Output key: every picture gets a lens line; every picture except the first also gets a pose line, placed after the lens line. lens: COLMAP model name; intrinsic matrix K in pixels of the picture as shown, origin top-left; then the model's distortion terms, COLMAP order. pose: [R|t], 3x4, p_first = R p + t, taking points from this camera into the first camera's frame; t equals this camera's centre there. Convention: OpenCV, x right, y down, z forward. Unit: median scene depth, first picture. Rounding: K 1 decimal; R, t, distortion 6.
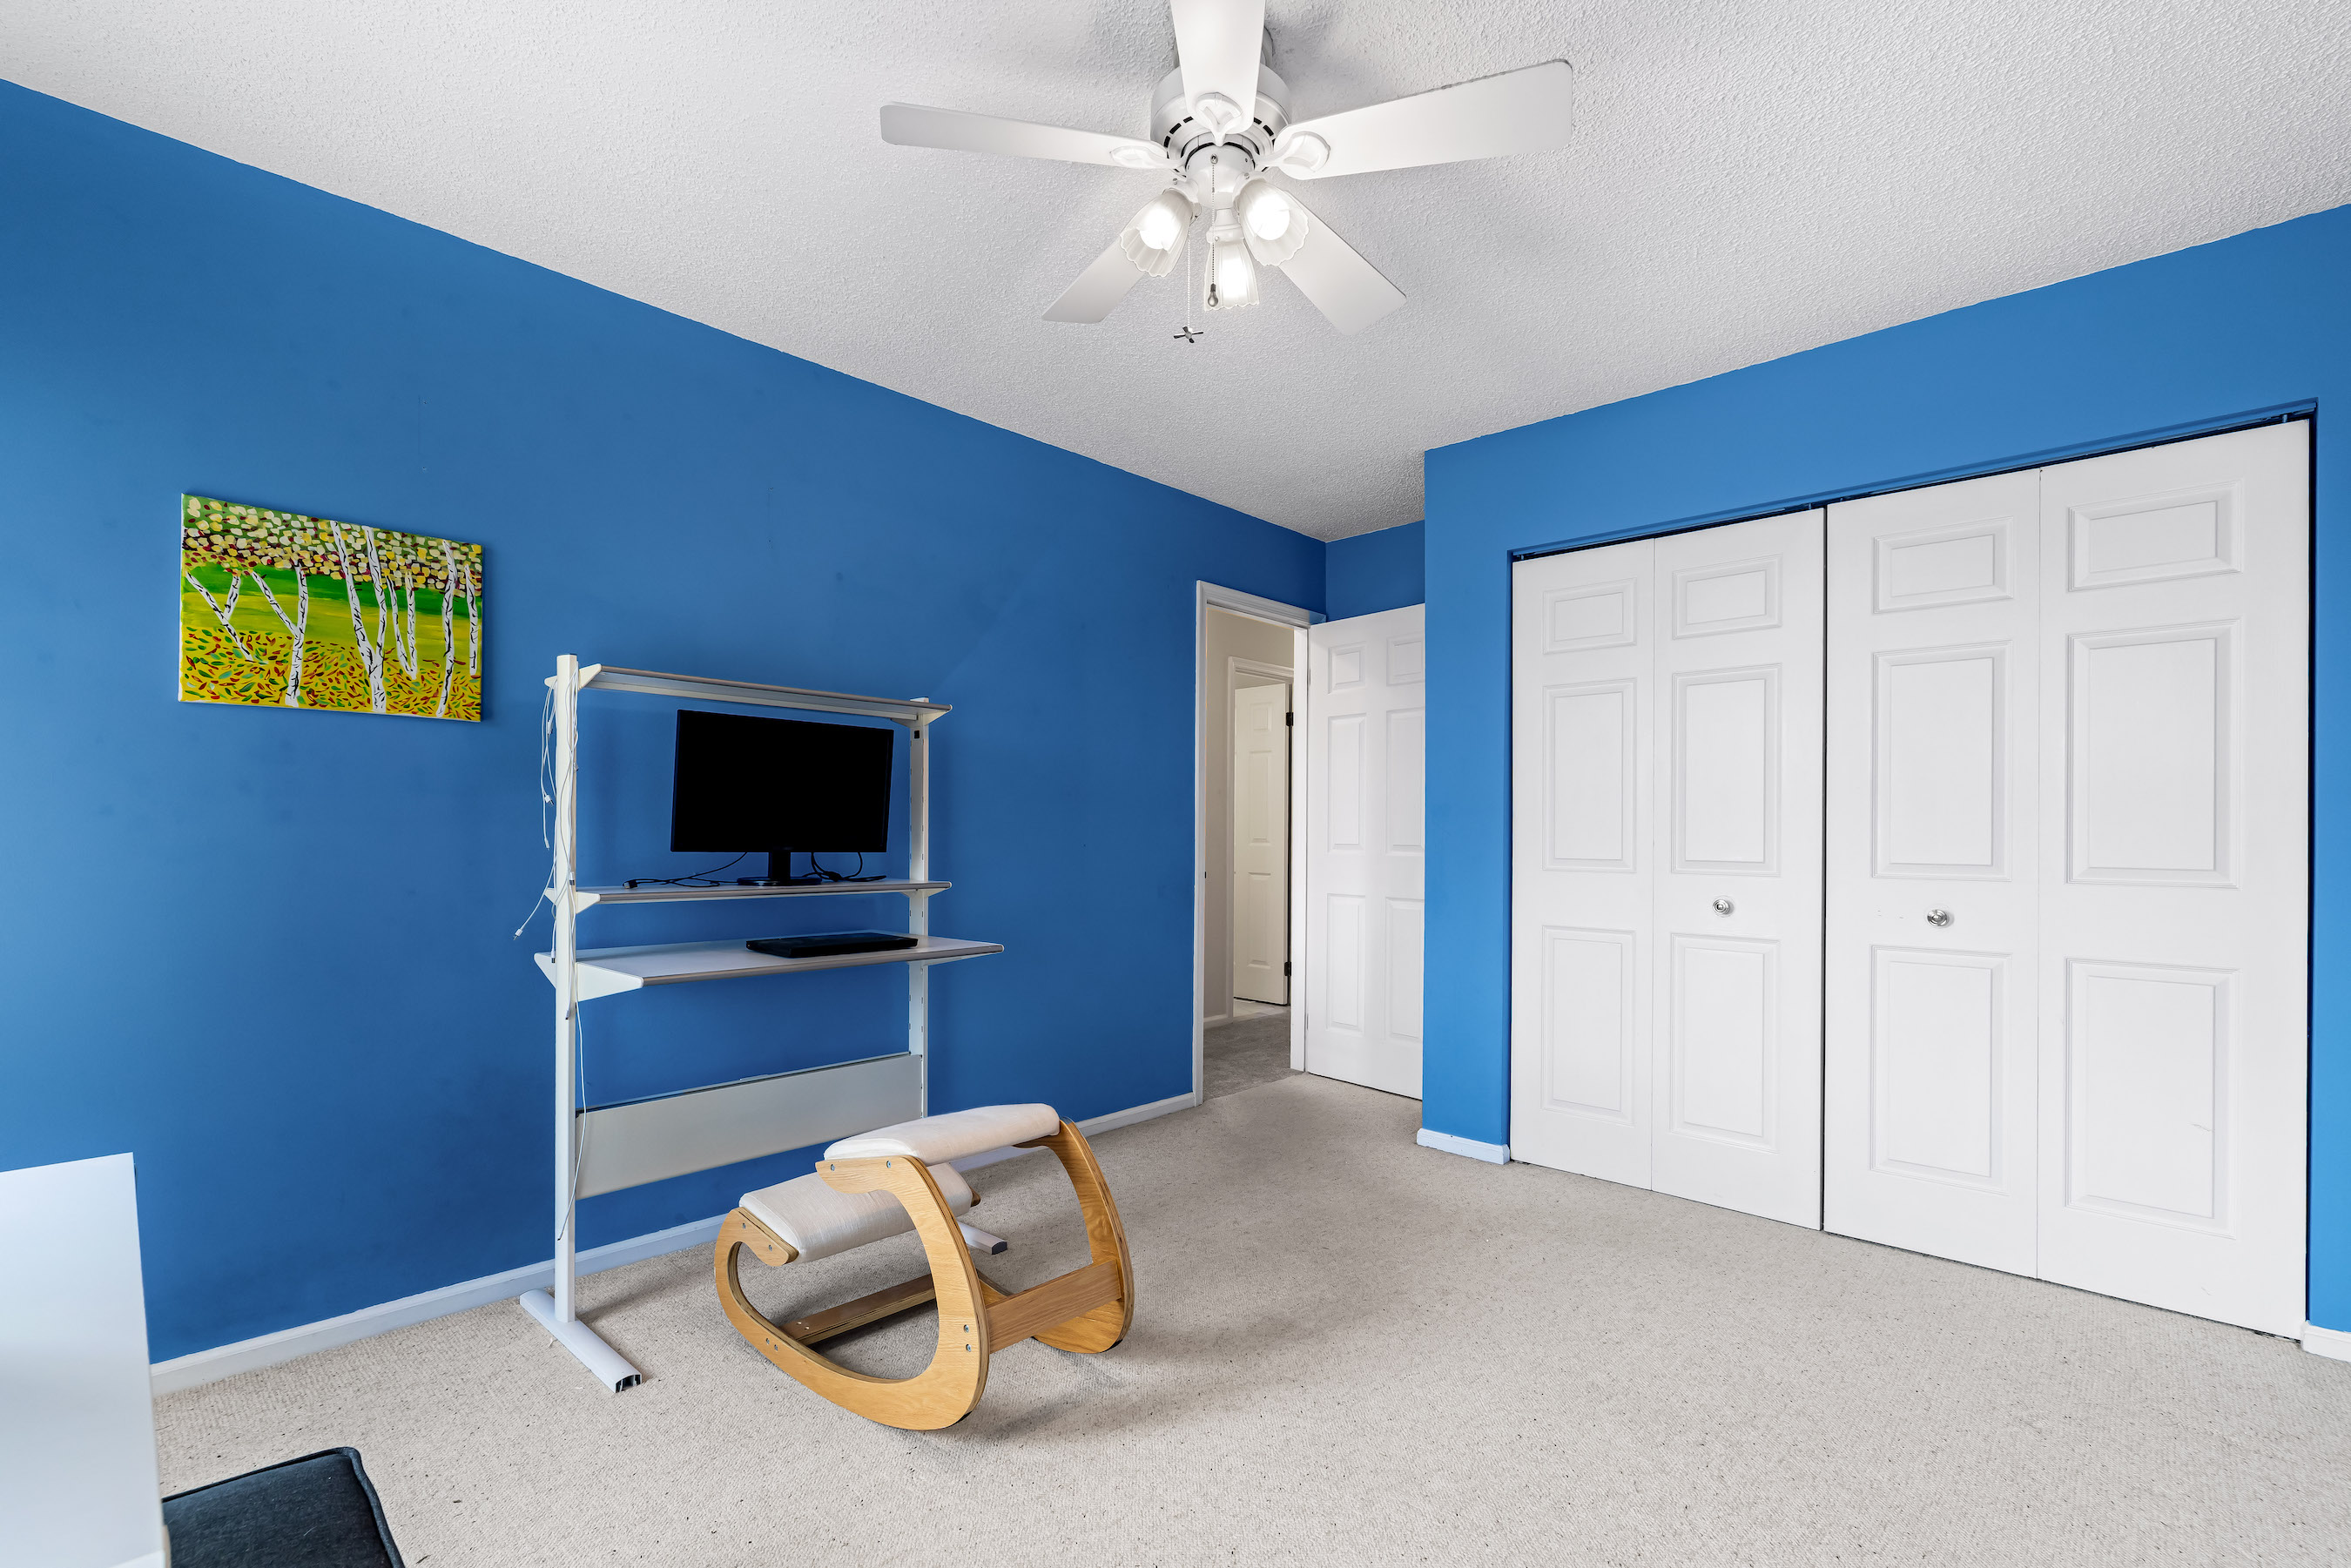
lens RADIAL K [[1027.1, 0, 1174.5], [0, 1027.1, 831.6], [0, 0, 1]] dist [0.004314, -0.001114]
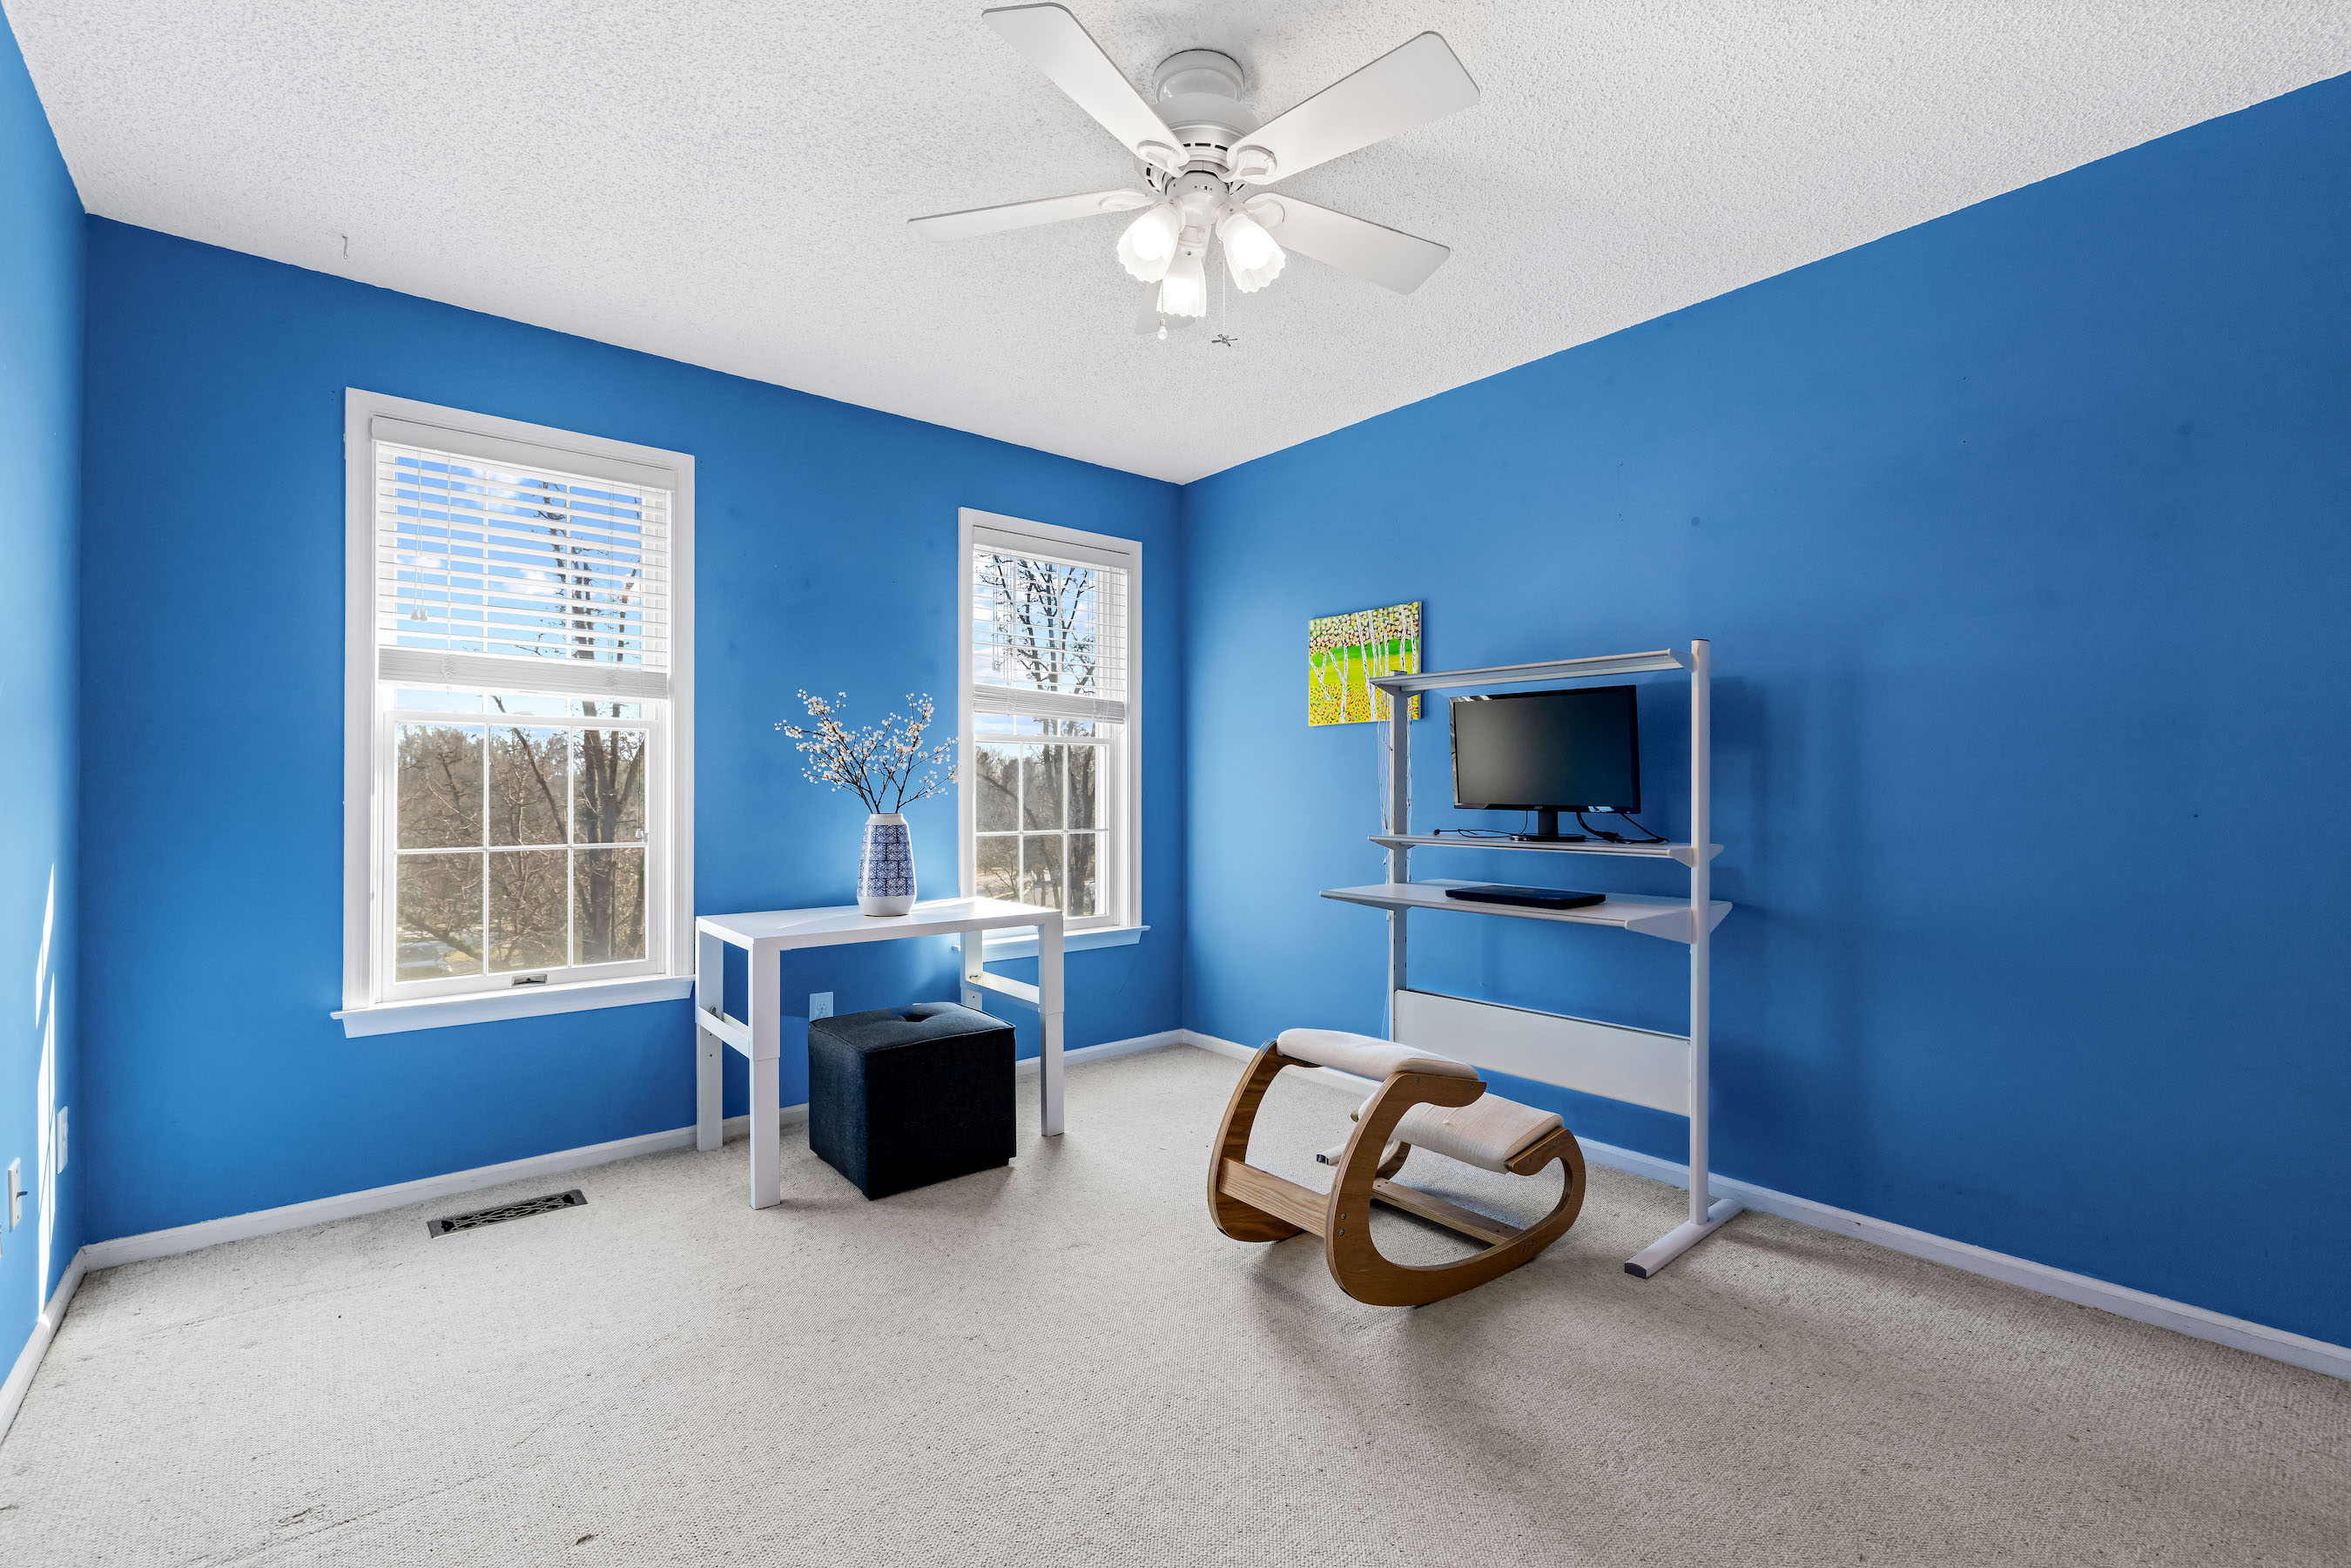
lens RADIAL K [[1027.1, 0, 1176.0], [0, 1027.1, 785.9], [0, 0, 1]] dist [0.004314, -0.001114]
pose [[-0.102452, -0.002005, -0.994736, 0.899327], [0.004702, 0.999986, -0.002500, -0.008525], [0.994727, -0.004933, -0.102441, 0.852748]]
